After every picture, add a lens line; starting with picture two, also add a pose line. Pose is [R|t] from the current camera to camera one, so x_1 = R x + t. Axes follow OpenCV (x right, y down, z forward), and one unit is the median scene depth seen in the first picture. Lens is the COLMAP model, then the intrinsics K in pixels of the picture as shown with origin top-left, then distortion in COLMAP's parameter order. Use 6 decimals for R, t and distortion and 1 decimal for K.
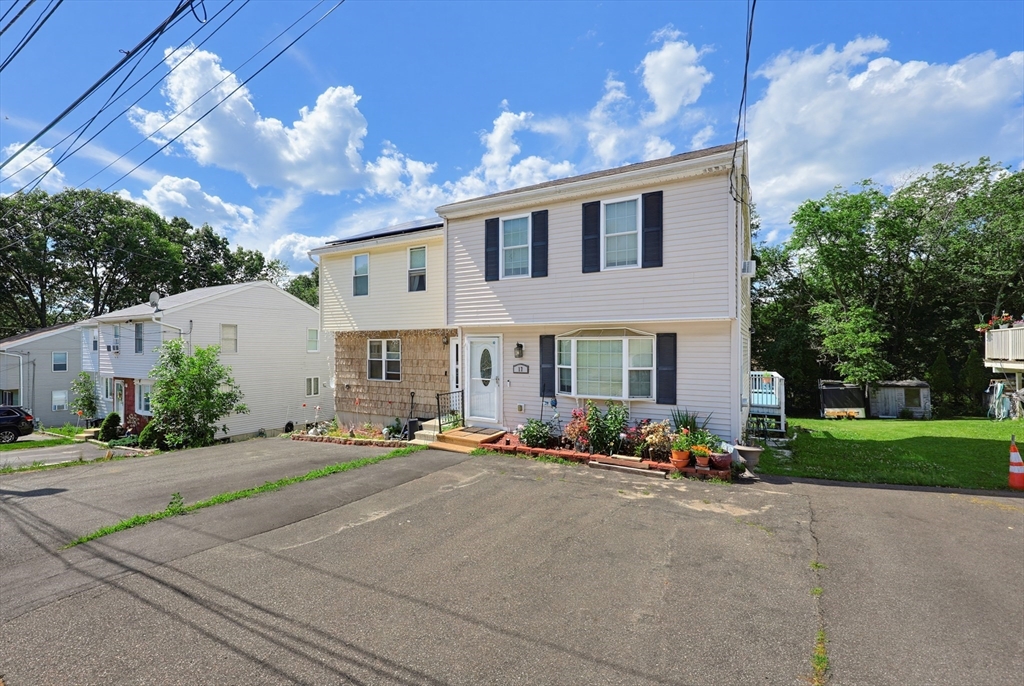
lens RADIAL K [[439.4, 0, 522.2], [0, 439.4, 341.8], [0, 0, 1]] dist [0.000030, -0.000070]
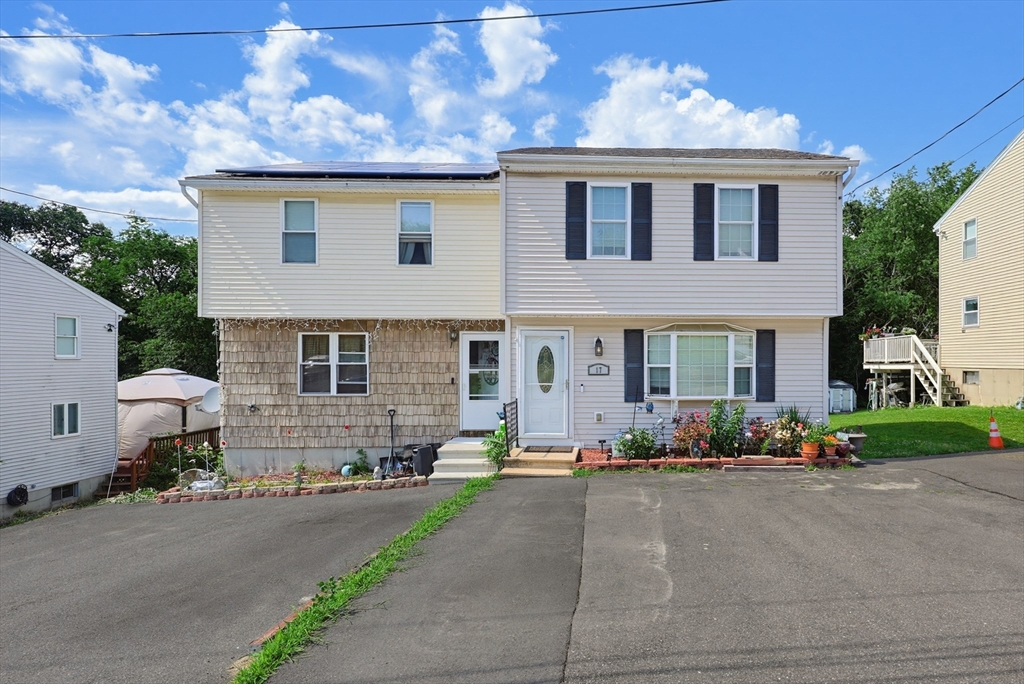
lens RADIAL K [[515.6, 0, 639.9], [0, 515.6, 354.0], [0, 0, 1]] dist [-0.000065, -0.000085]
pose [[0.855699, 0.004991, 0.517450, -0.452214], [-0.006313, 0.999980, 0.000794, 0.031721], [-0.517436, -0.003946, 0.855713, 0.136838]]
